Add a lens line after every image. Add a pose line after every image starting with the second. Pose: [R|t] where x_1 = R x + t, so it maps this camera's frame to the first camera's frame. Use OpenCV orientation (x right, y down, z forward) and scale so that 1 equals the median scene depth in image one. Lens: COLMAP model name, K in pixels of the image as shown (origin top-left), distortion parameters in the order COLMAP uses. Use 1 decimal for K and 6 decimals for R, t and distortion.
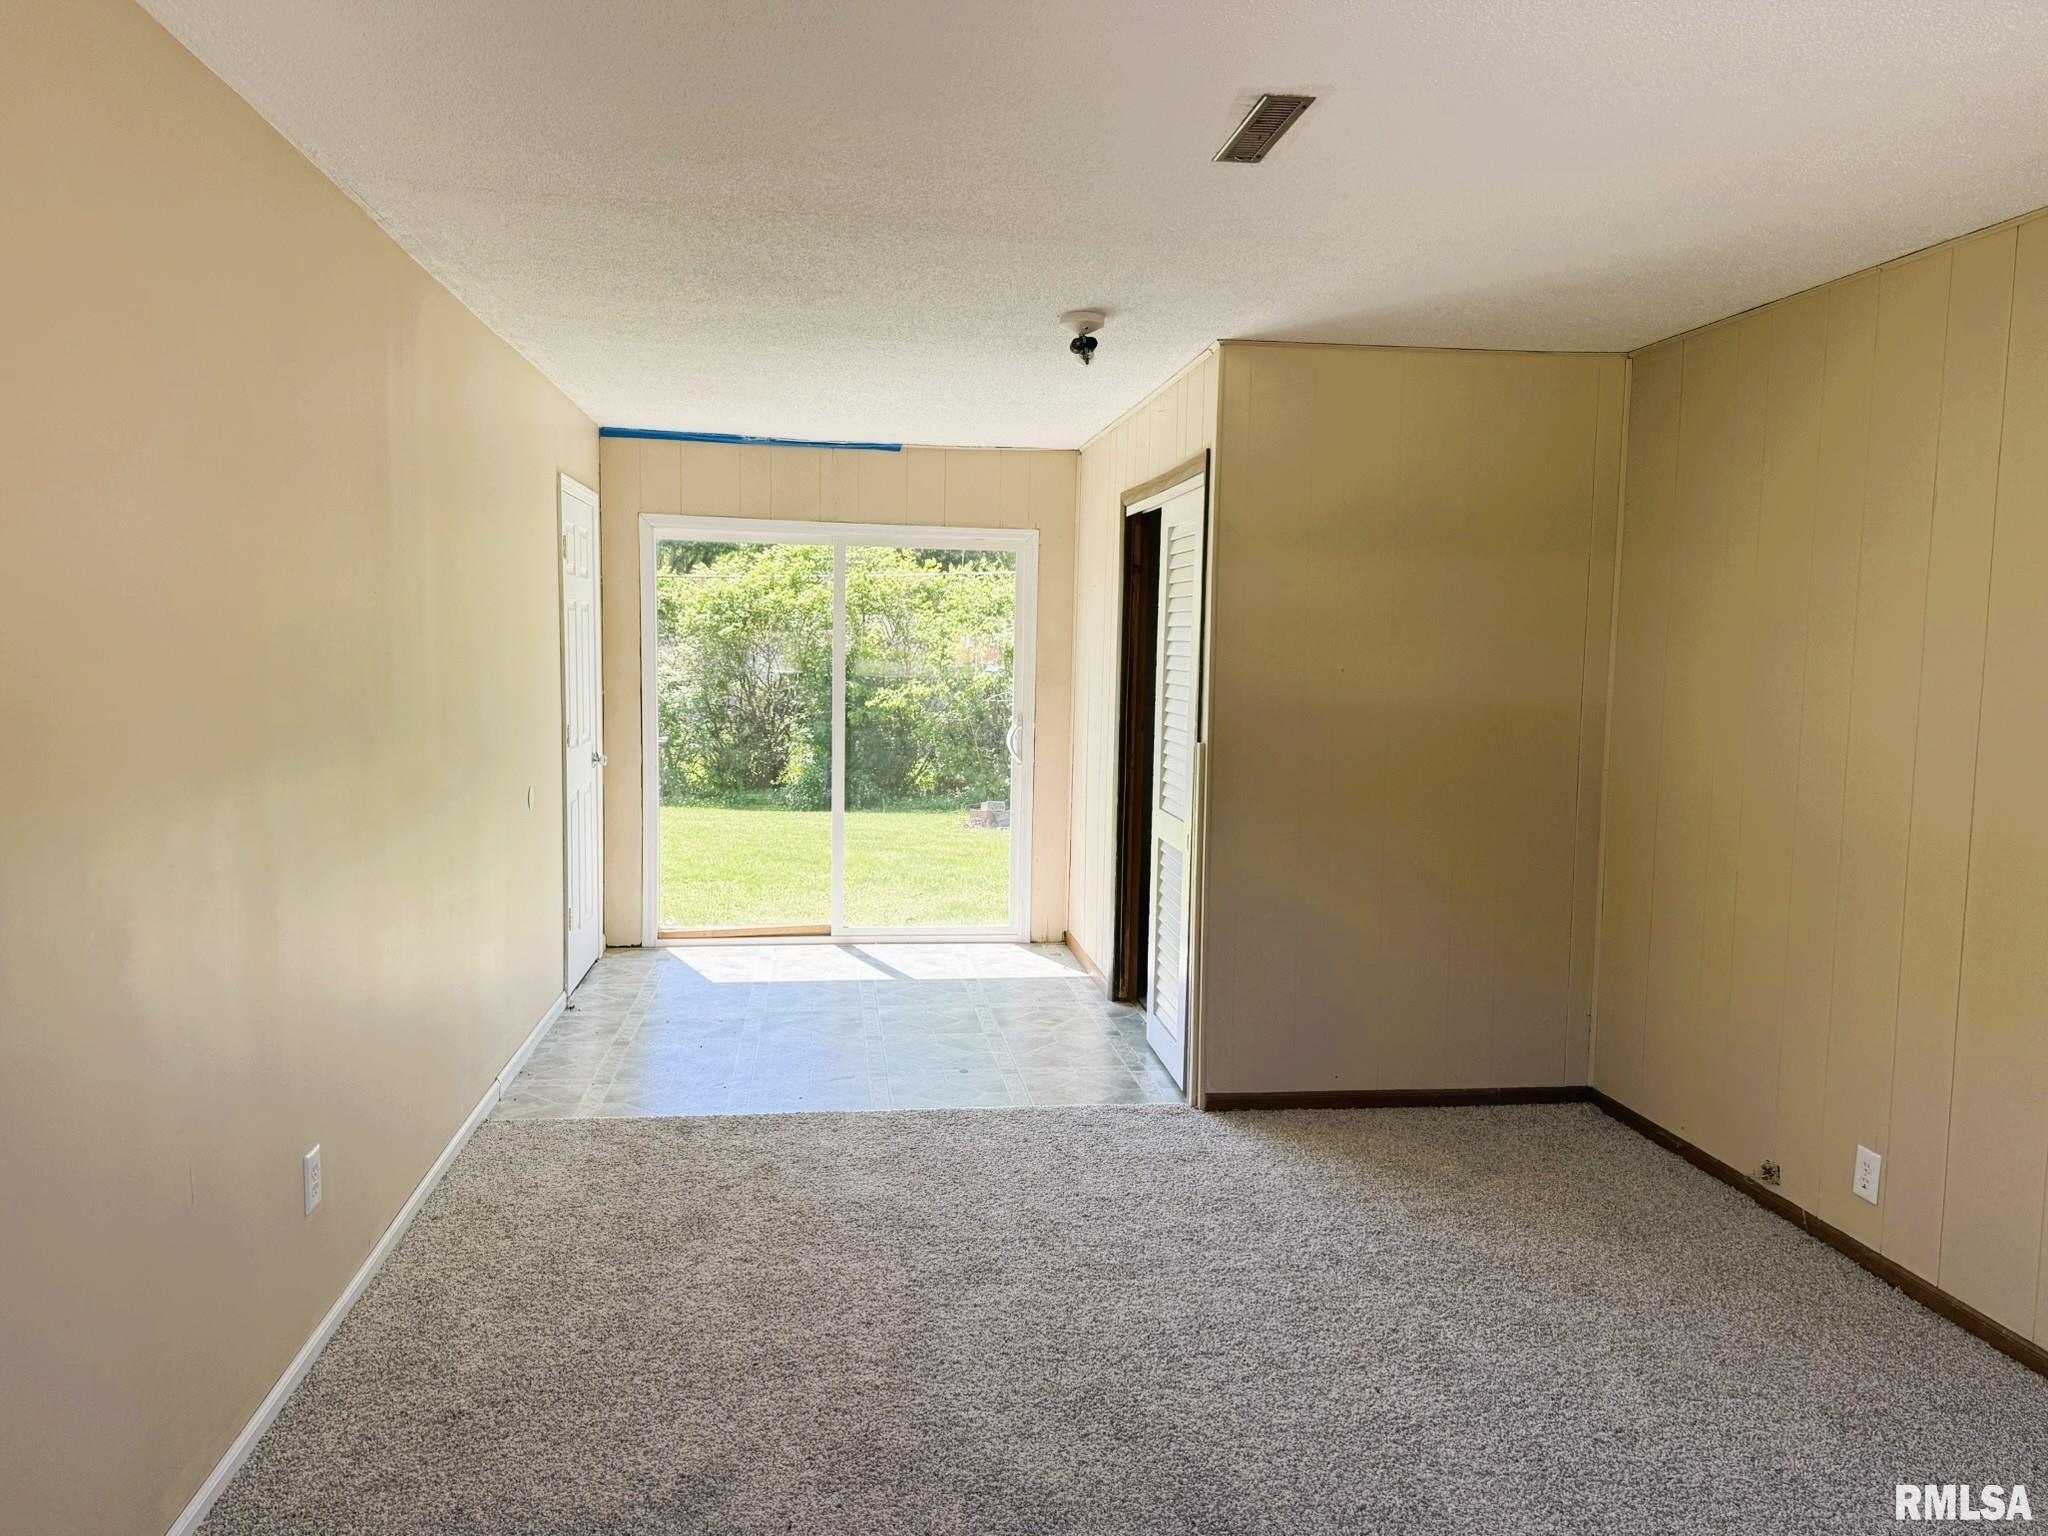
lens RADIAL K [[1452.4, 0, 1030.5], [0, 1452.4, 765.8], [0, 0, 1]] dist [0.076720, -0.019424]
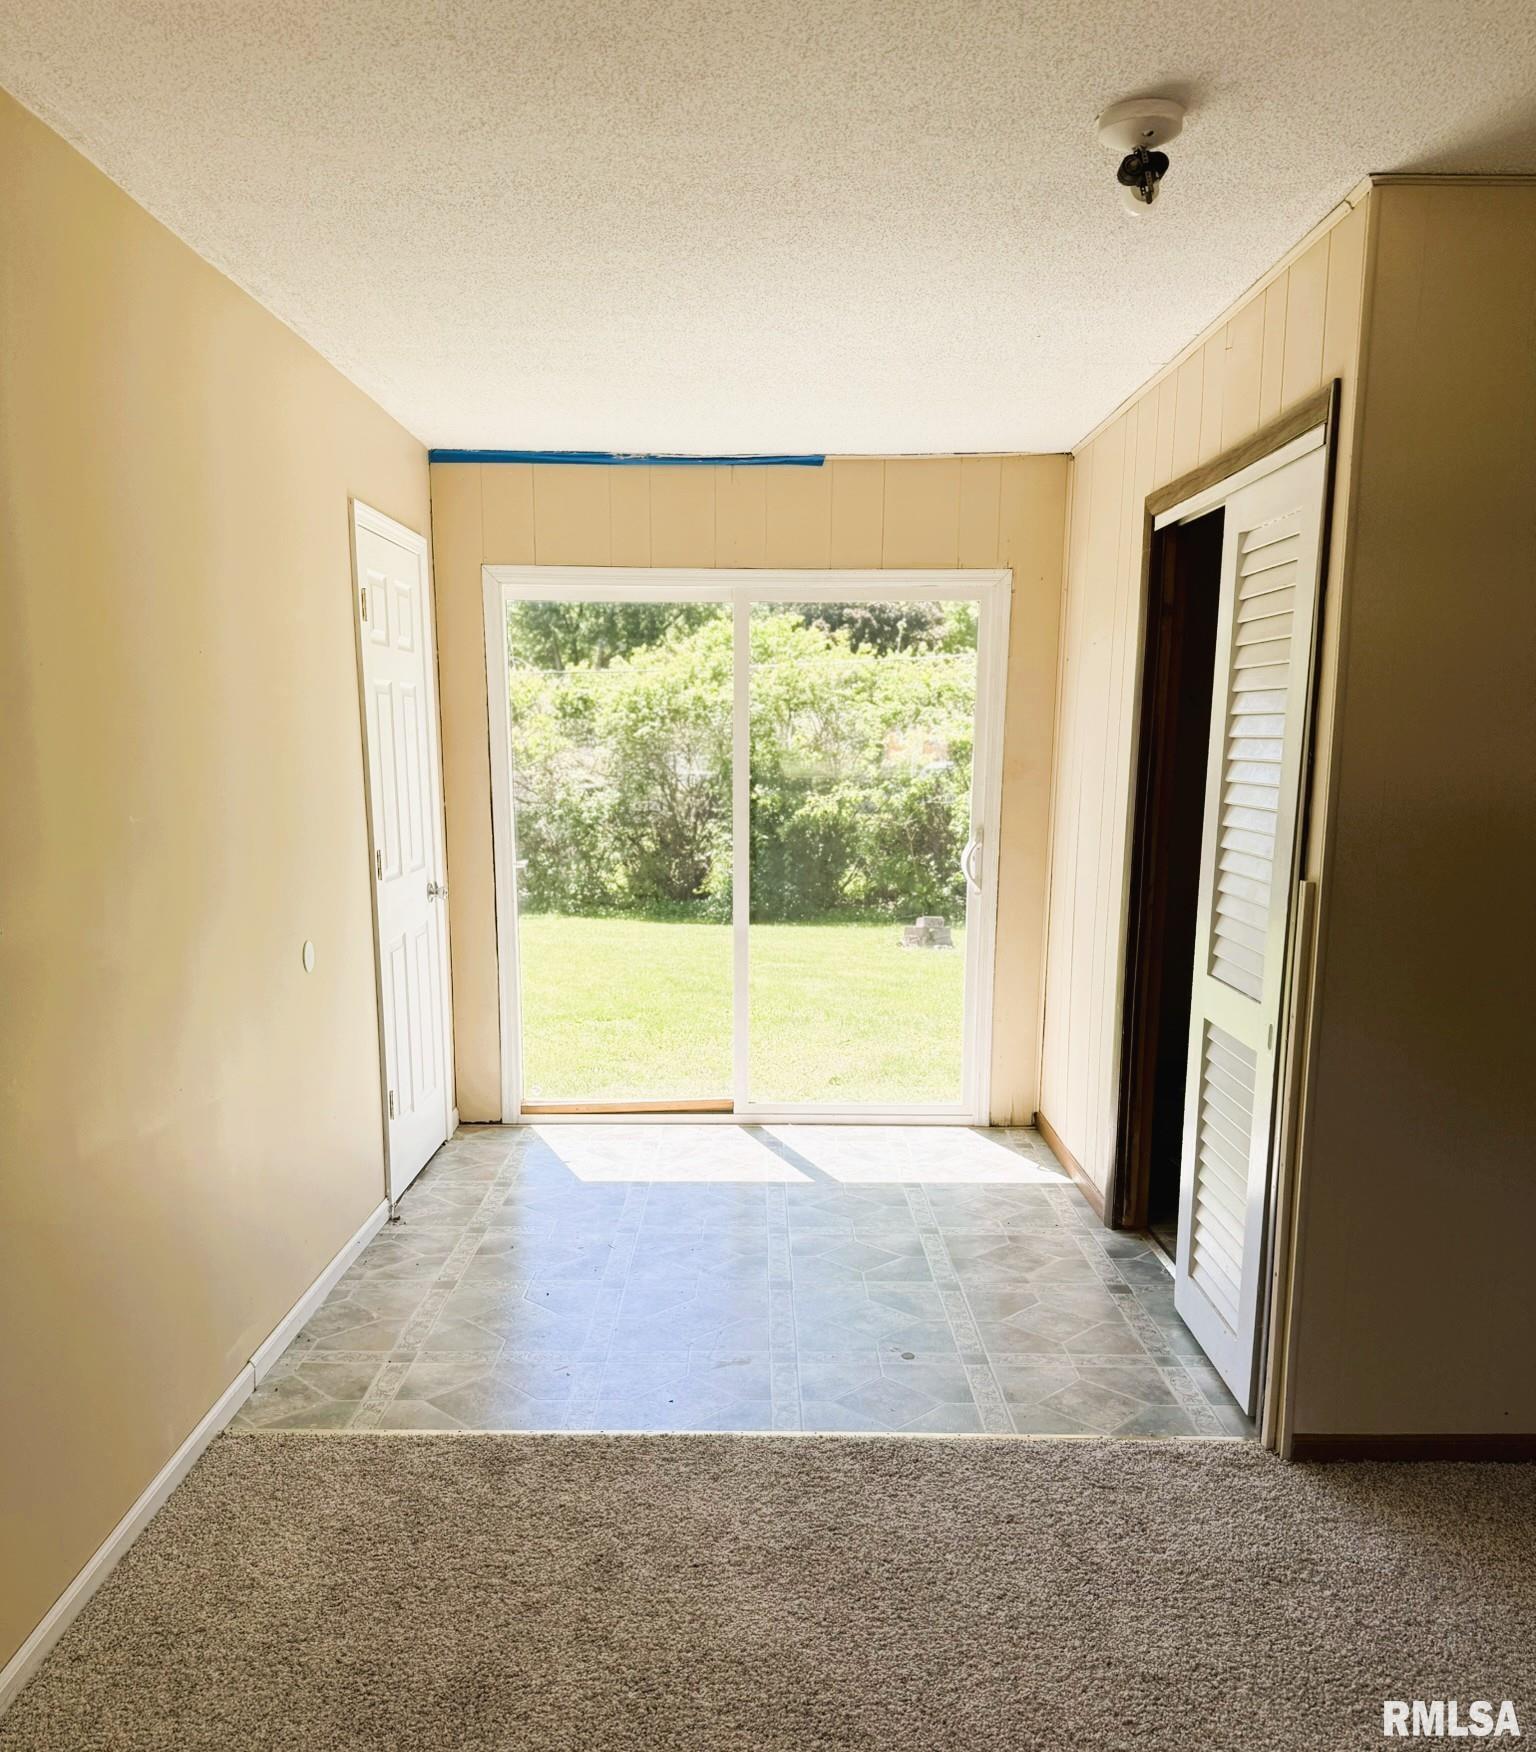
lens RADIAL K [[1394.3, 0, 749.6], [0, 1394.3, 1031.3], [0, 0, 1]] dist [0.055893, -0.027564]
pose [[0.989099, 0.012970, -0.146680, -0.020884], [0.004563, 0.992935, 0.118573, -0.019269], [0.147182, -0.117950, 0.982052, 0.299728]]
